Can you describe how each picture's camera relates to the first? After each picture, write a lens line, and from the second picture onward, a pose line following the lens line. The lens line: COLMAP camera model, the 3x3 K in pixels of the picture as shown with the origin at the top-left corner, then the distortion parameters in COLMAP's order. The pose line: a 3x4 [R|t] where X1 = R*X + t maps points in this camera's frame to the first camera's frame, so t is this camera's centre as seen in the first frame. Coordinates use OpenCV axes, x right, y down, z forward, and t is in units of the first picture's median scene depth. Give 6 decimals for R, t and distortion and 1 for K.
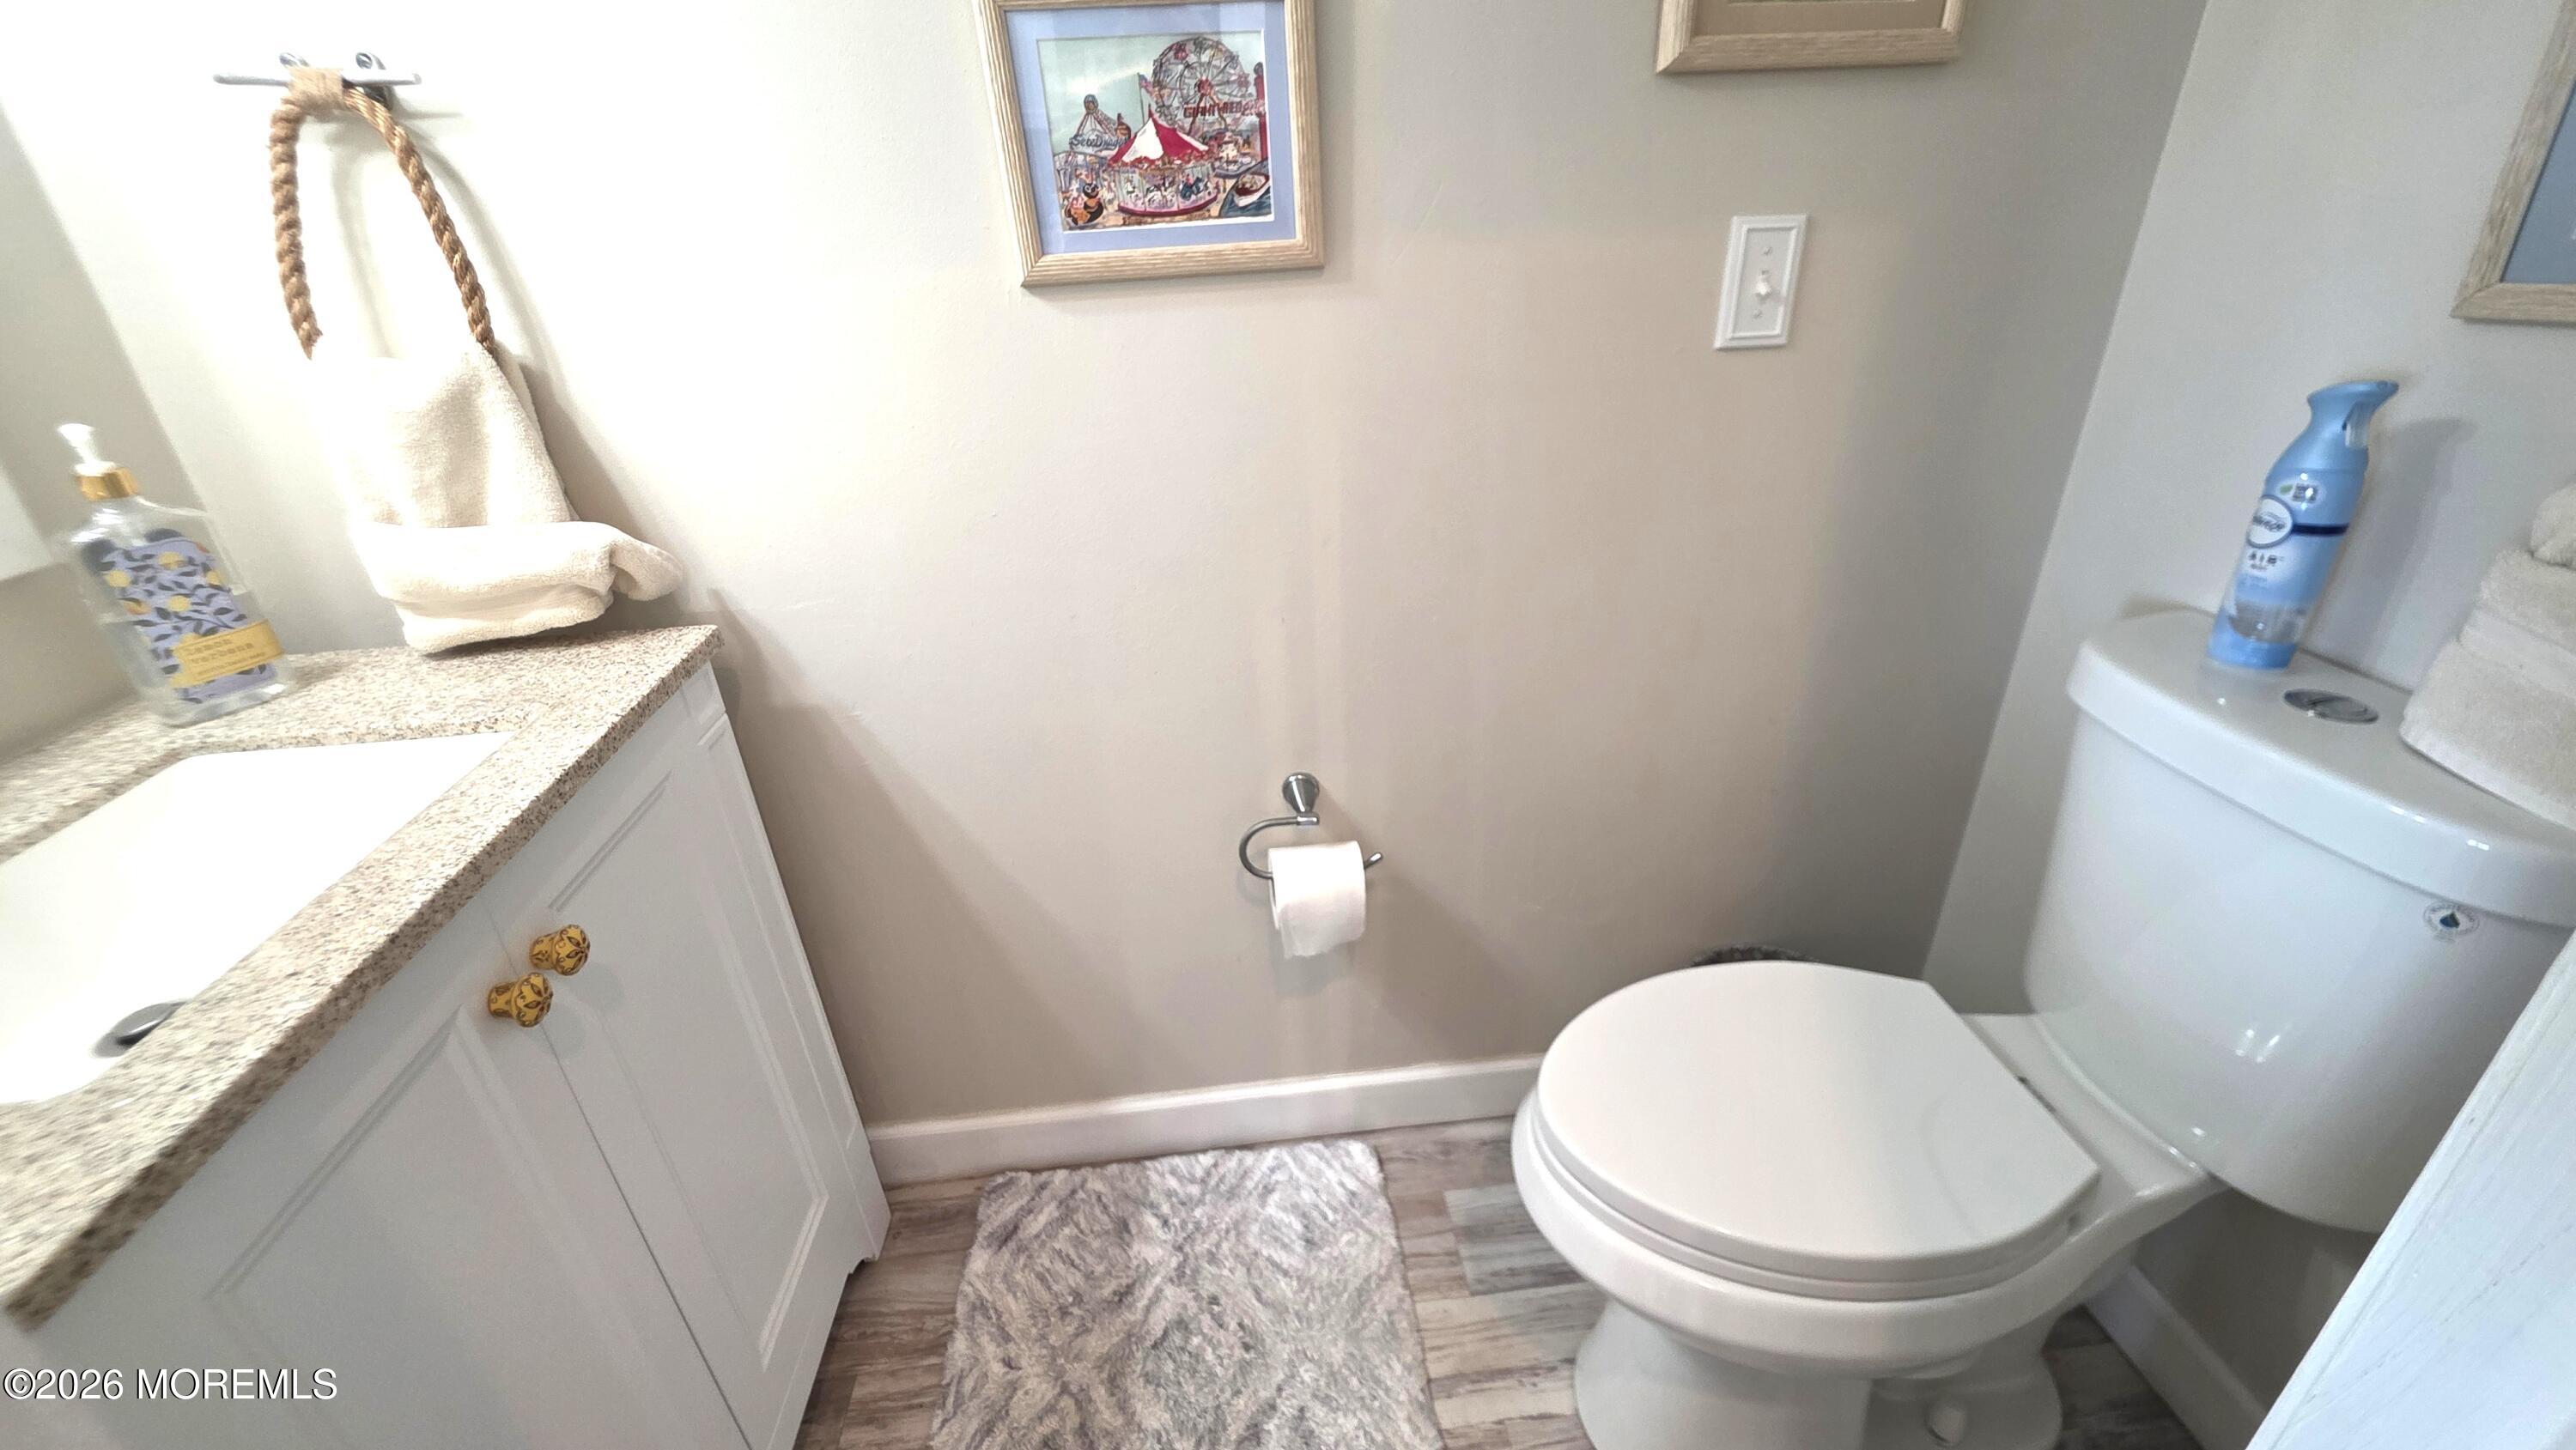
lens RADIAL K [[1034.1, 0, 1294.0], [0, 1034.1, 711.6], [0, 0, 1]] dist [-0.001016, 0.000659]
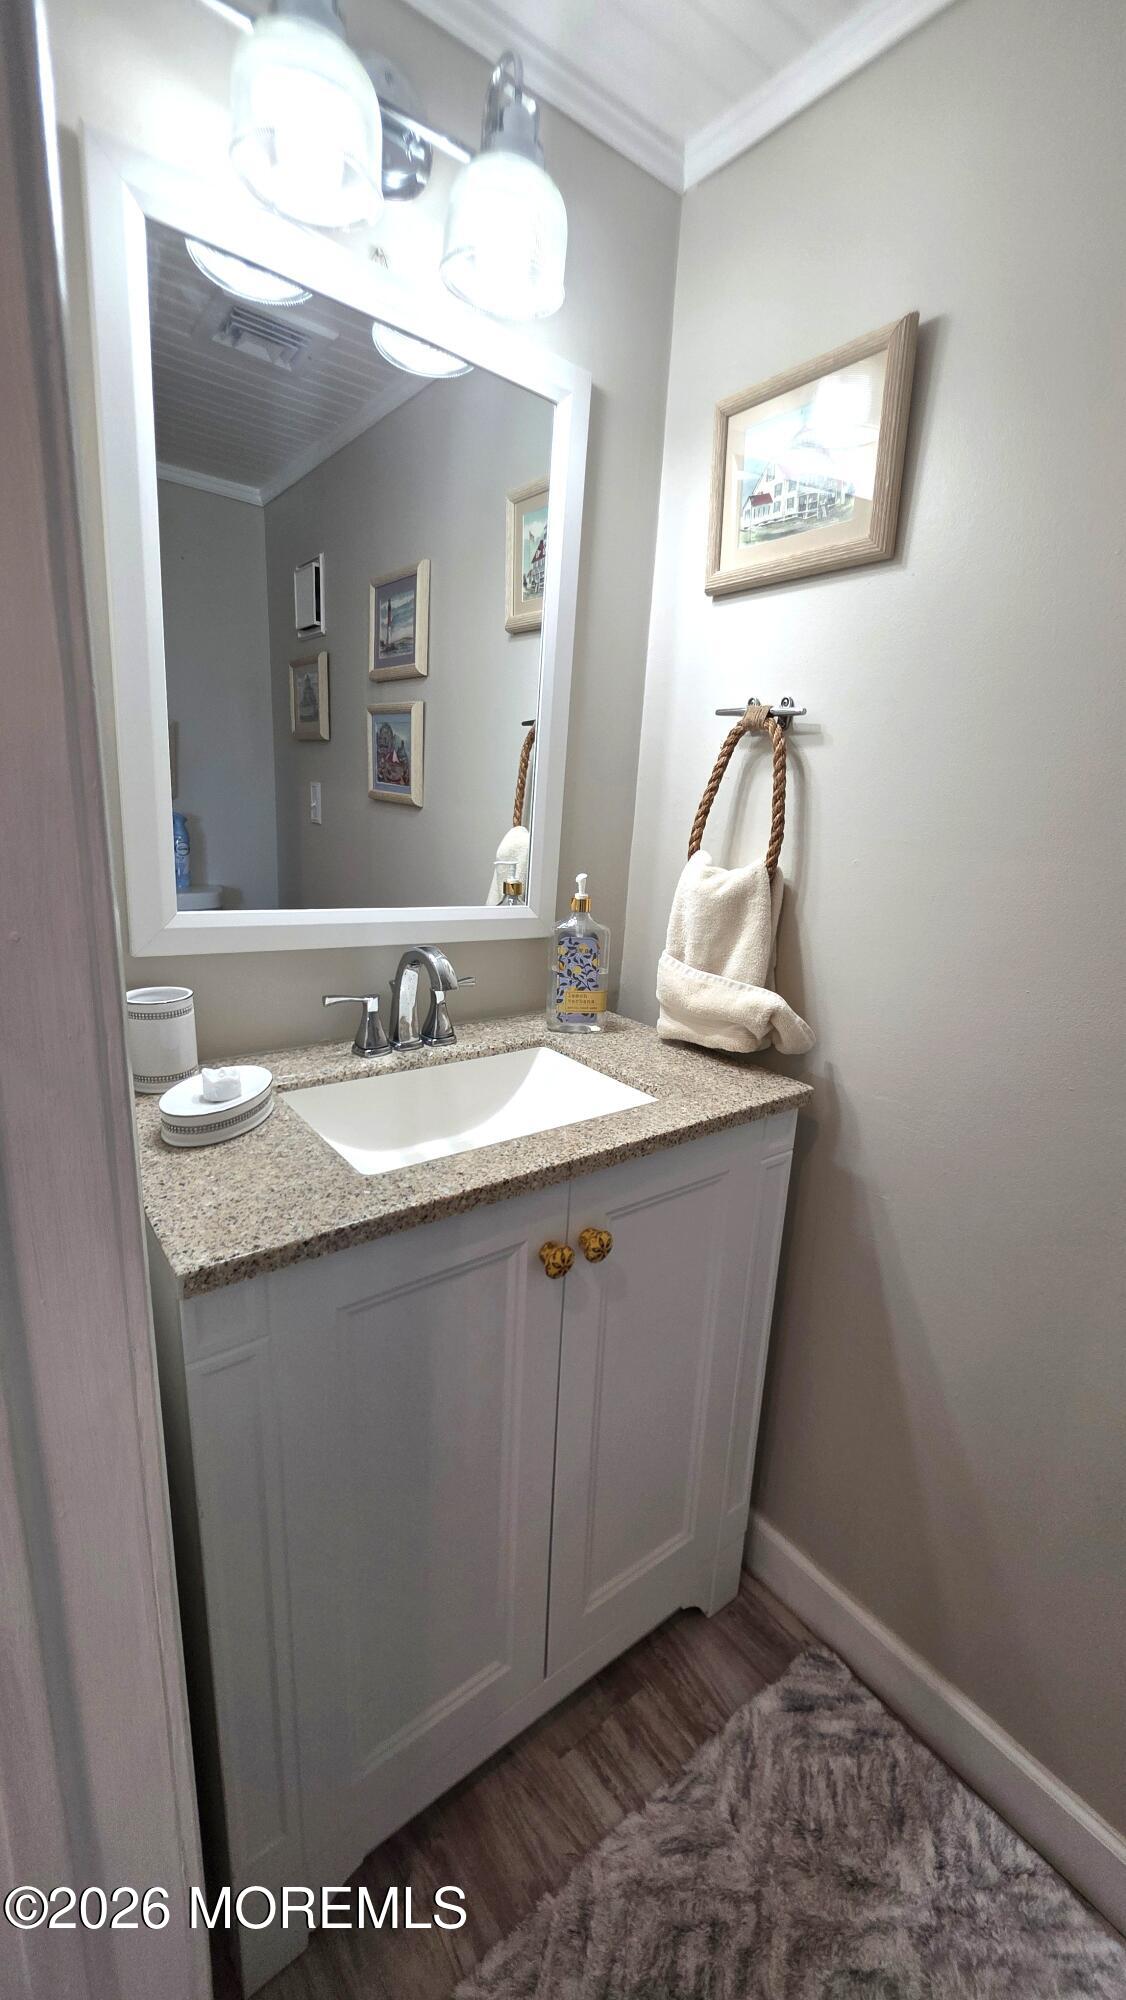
lens RADIAL K [[803.0, 0, 562.3], [0, 803.0, 1012.6], [0, 0, 1]] dist [-0.001016, 0.000659]
pose [[0.532378, 0.287640, -0.796138, 0.065231], [-0.448460, 0.893509, 0.022934, -0.055790], [0.717953, 0.344827, 0.604680, 0.136731]]
